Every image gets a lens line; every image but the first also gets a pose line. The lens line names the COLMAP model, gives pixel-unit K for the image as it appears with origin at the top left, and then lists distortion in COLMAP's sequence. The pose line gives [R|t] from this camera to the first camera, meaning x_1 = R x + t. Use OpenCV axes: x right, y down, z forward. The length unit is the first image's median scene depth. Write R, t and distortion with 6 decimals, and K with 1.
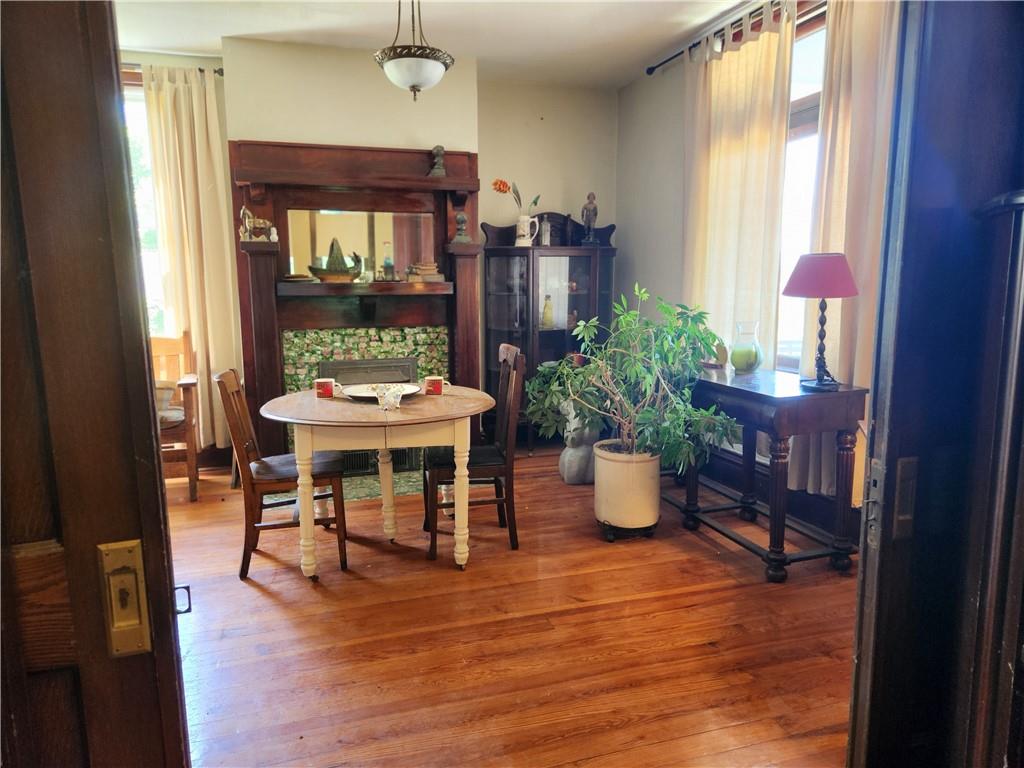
lens RADIAL K [[684.5, 0, 505.9], [0, 684.5, 382.4], [0, 0, 1]] dist [0.068277, -0.054877]
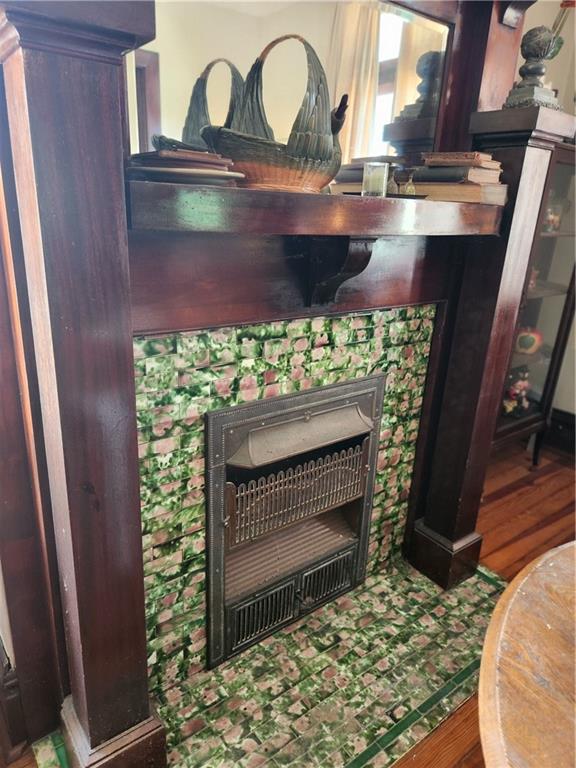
lens RADIAL K [[513.4, 0, 282.2], [0, 513.4, 381.7], [0, 0, 1]] dist [0.068277, -0.054877]
pose [[0.937953, -0.066801, 0.340268, -0.354034], [0.009121, 0.985682, 0.168368, -0.101530], [-0.346644, -0.154818, 0.925132, 0.787929]]
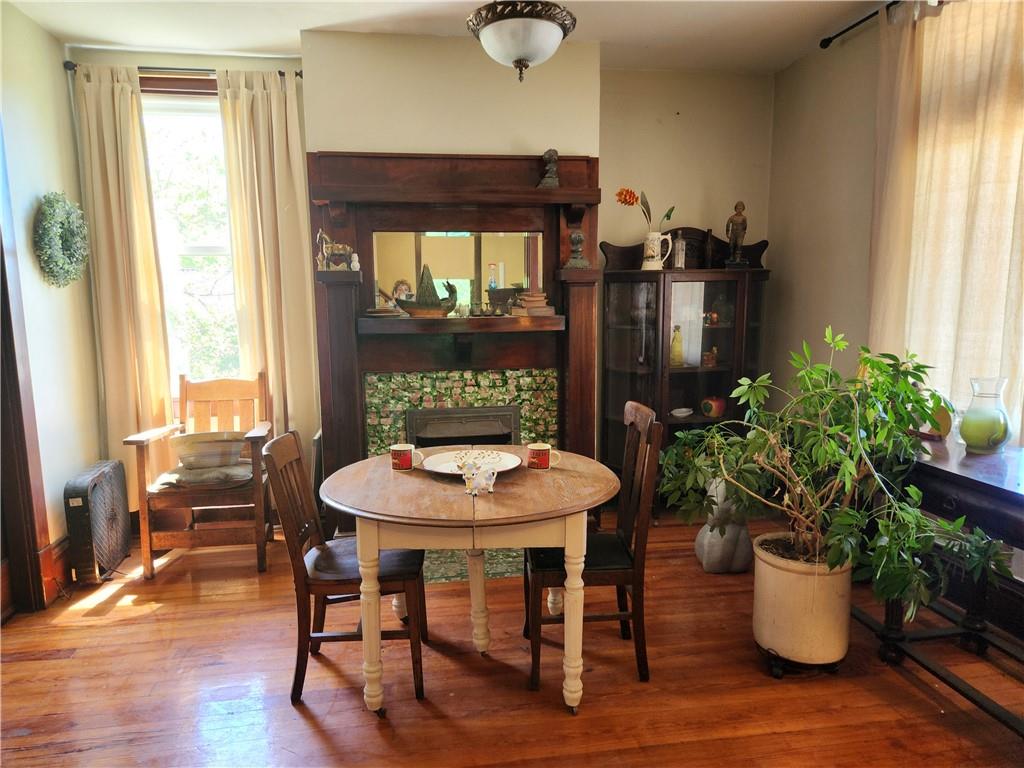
lens RADIAL K [[684.5, 0, 510.3], [0, 684.5, 401.1], [0, 0, 1]] dist [0.068277, -0.054877]
pose [[0.988744, 0.017590, -0.148579, -0.019903], [-0.017092, 0.999843, 0.004628, -0.051195], [0.148637, -0.002036, 0.988890, 0.195163]]
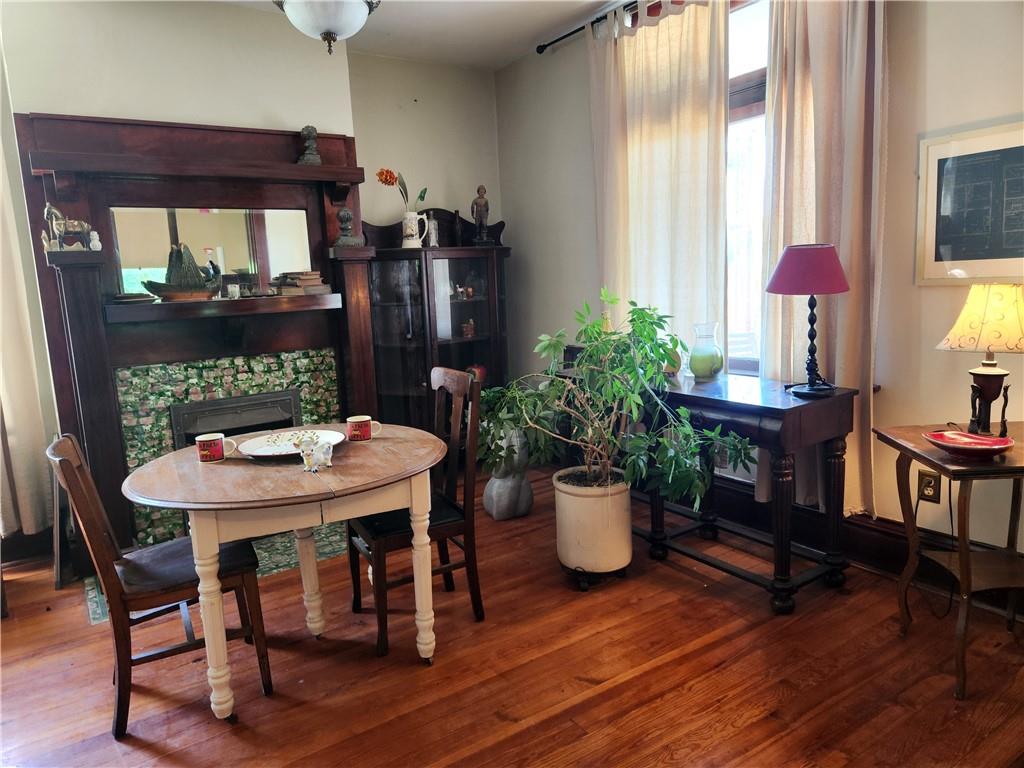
lens RADIAL K [[684.5, 0, 499.9], [0, 684.5, 385.0], [0, 0, 1]] dist [0.068277, -0.054877]
pose [[0.961405, -0.082043, 0.262619, -0.129025], [0.081967, 0.996571, 0.011266, -0.033906], [-0.262643, 0.010695, 0.964834, 0.171521]]
